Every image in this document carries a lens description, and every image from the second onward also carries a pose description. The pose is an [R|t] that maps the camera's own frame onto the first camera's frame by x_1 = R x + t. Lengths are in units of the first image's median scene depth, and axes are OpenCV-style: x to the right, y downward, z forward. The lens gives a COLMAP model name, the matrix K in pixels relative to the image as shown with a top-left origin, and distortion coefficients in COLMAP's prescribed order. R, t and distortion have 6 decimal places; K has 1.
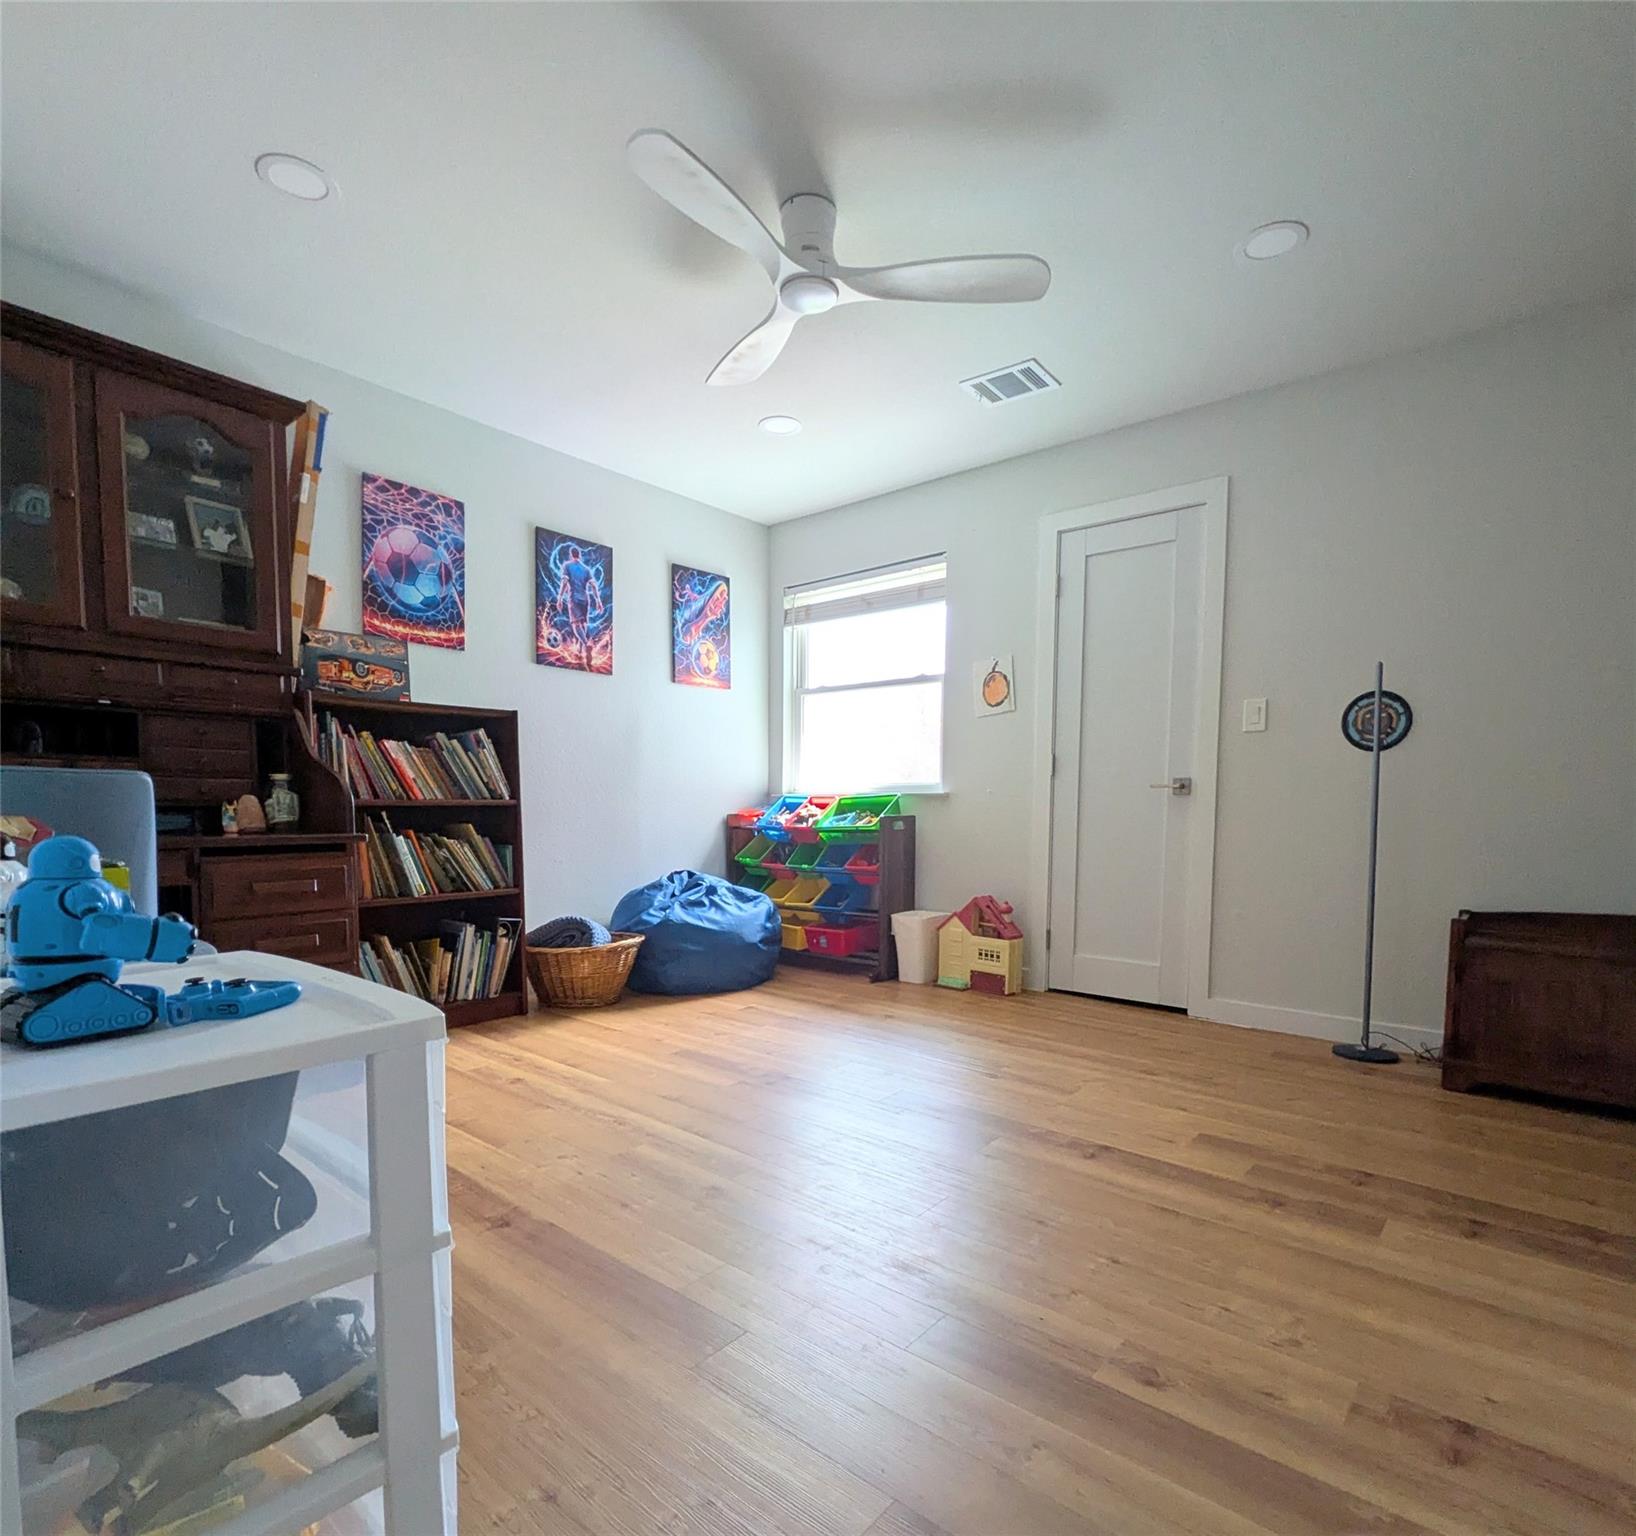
lens RADIAL K [[865.8, 0, 832.6], [0, 865.8, 864.1], [0, 0, 1]] dist [-0.002560, -0.000942]
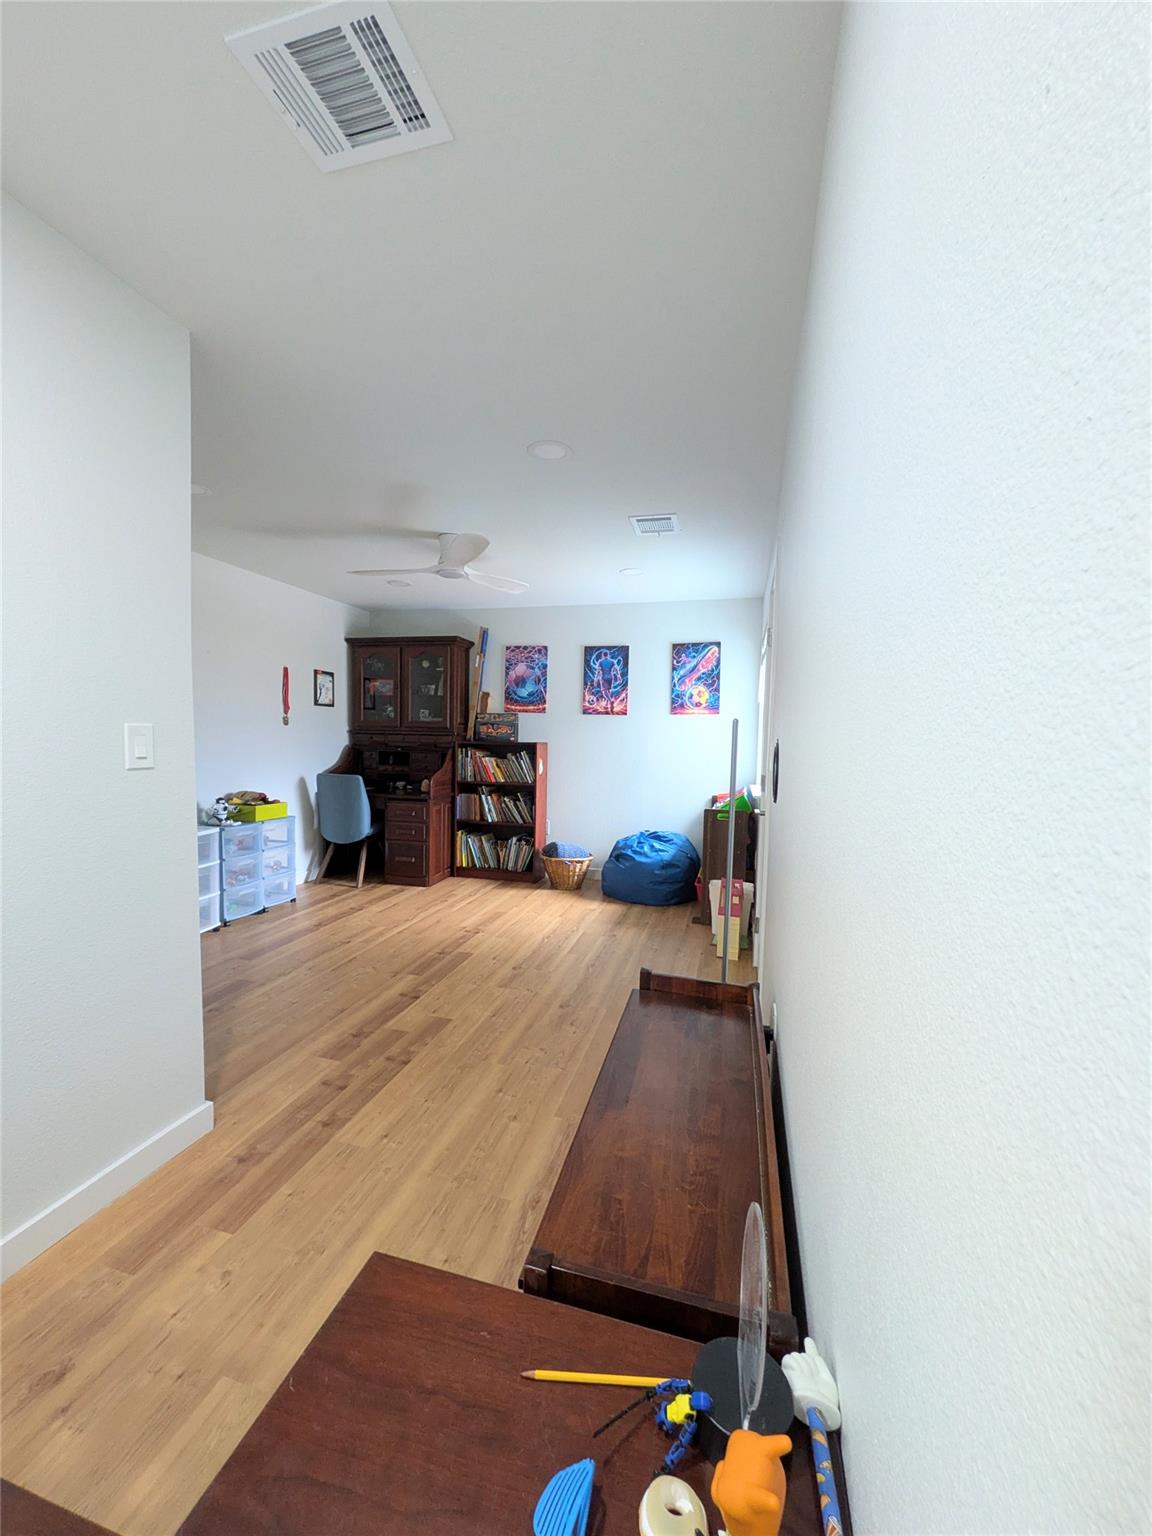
lens RADIAL K [[608.0, 0, 574.7], [0, 608.0, 769.0], [0, 0, 1]] dist [-0.003748, 0.000211]
pose [[0.410535, 0.051174, -0.910408, 0.924076], [-0.079127, 0.996657, 0.020341, -0.130247], [0.908405, 0.063687, 0.413212, 0.403660]]
